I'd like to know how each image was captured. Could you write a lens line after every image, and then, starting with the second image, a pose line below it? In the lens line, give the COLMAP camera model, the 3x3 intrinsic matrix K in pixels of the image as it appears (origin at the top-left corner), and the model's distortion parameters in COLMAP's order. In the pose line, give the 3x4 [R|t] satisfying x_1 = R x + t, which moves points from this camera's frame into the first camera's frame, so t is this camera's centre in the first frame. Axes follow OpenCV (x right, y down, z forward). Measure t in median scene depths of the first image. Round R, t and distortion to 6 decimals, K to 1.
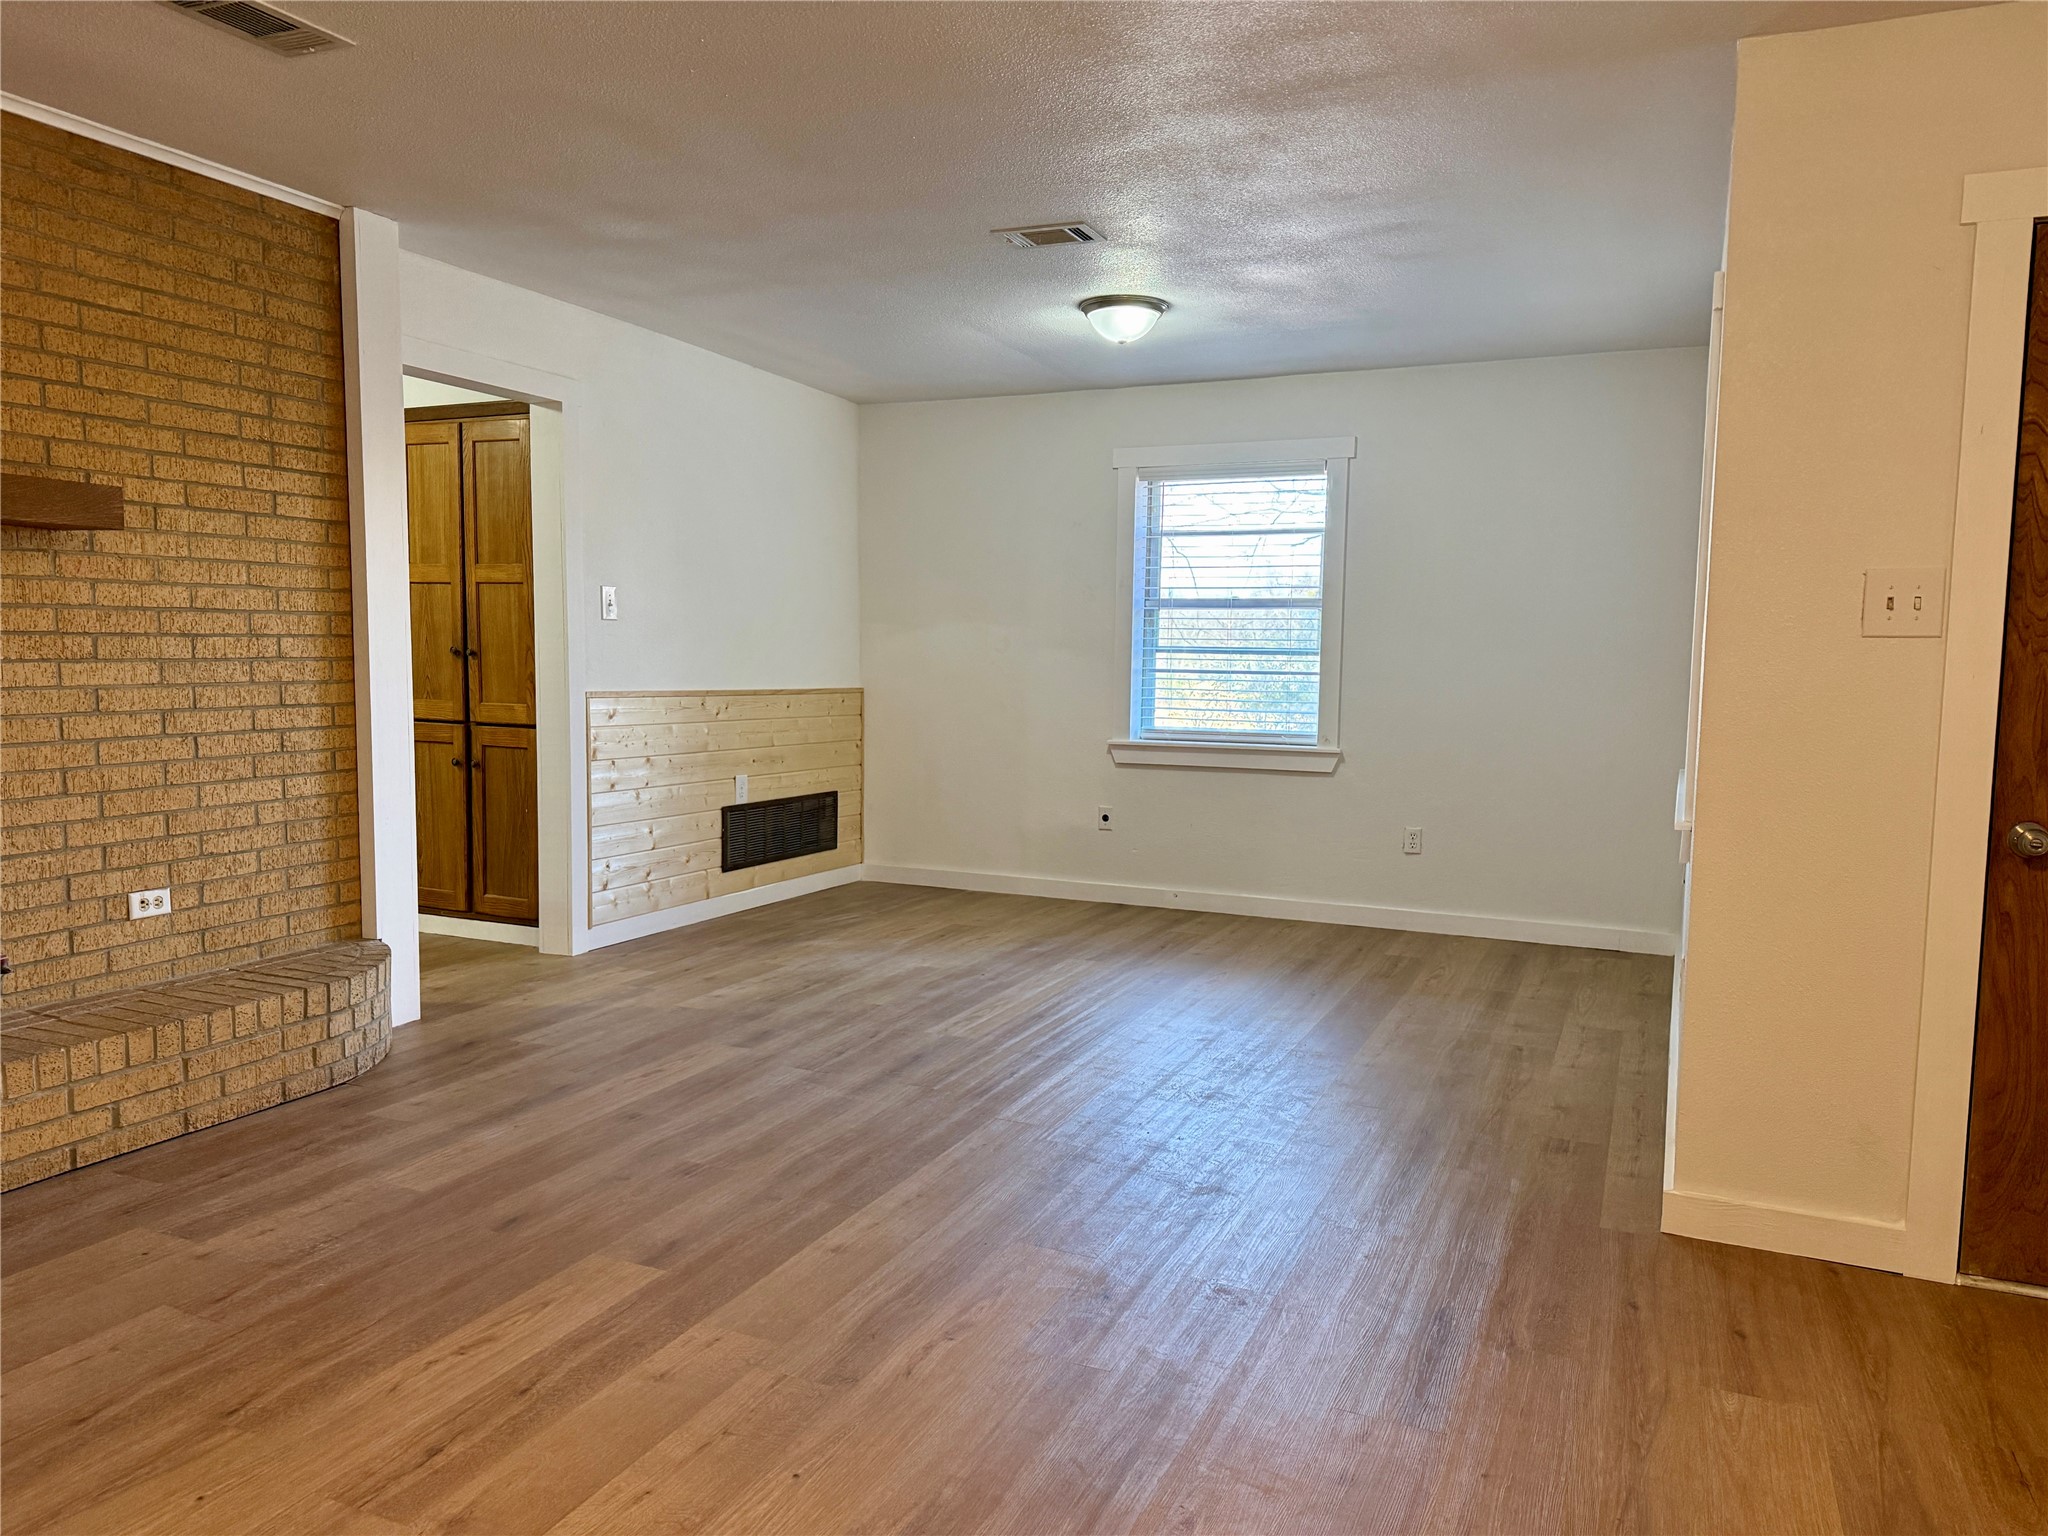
lens RADIAL K [[1430.2, 0, 1017.7], [0, 1430.2, 772.8], [0, 0, 1]] dist [0.050990, -0.063942]
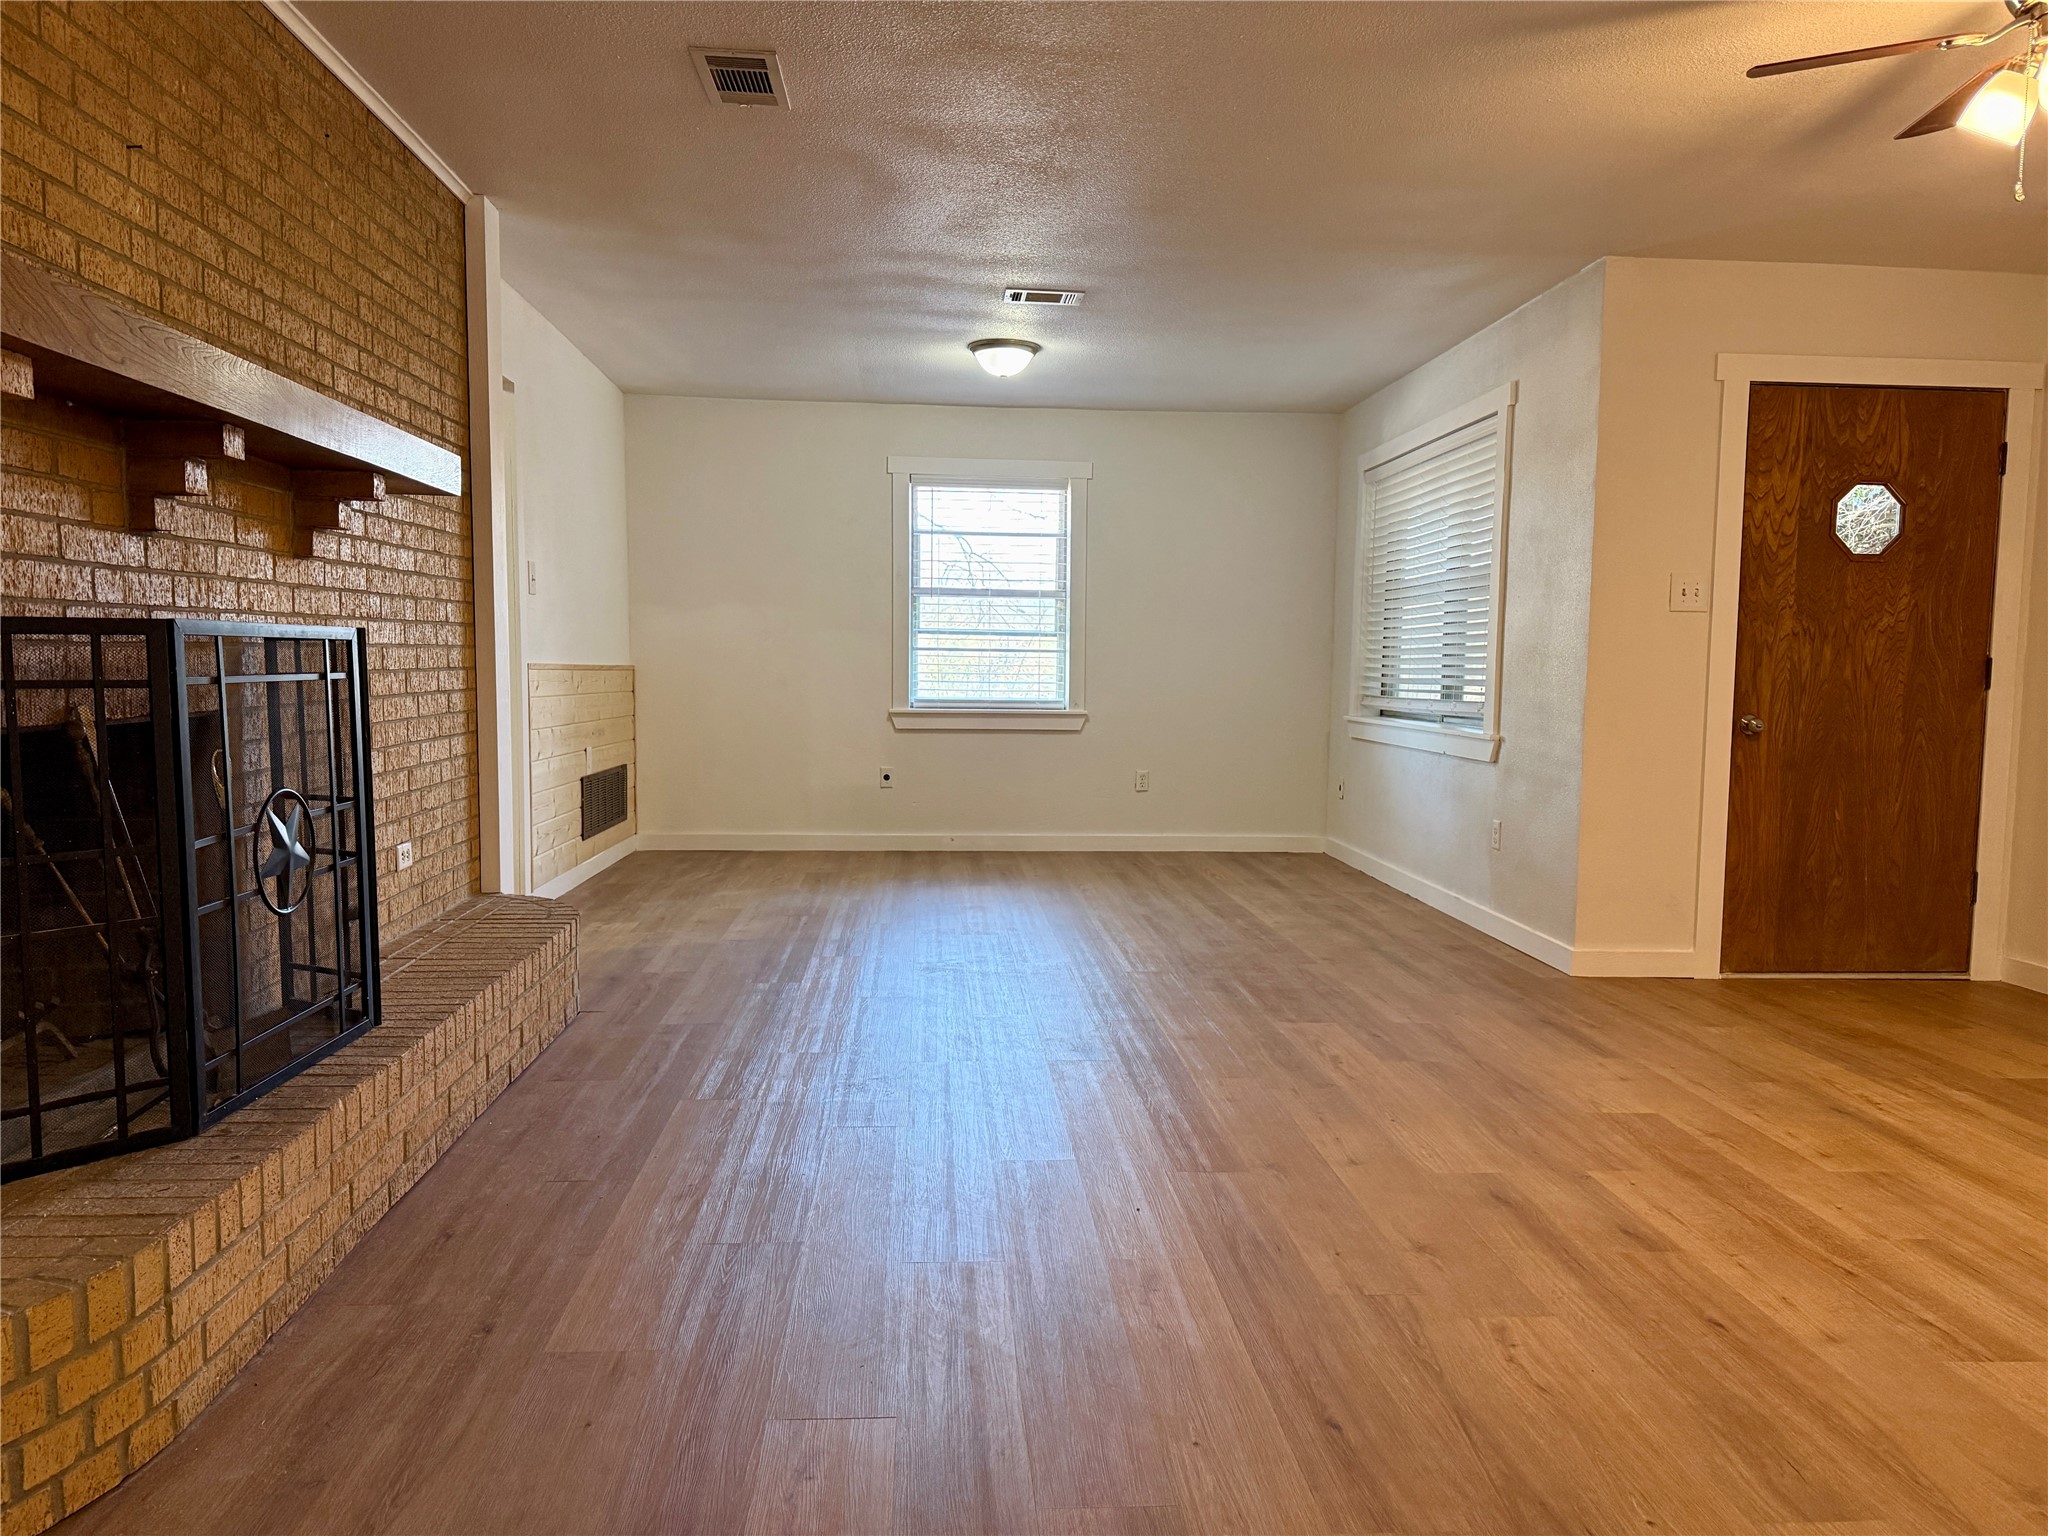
lens RADIAL K [[1430.2, 0, 1017.7], [0, 1430.2, 772.8], [0, 0, 1]] dist [0.050990, -0.063942]
pose [[0.882698, -0.039243, 0.468300, -0.598215], [0.039273, 0.999181, 0.009705, 0.033196], [-0.468297, 0.009825, 0.883516, -0.104972]]
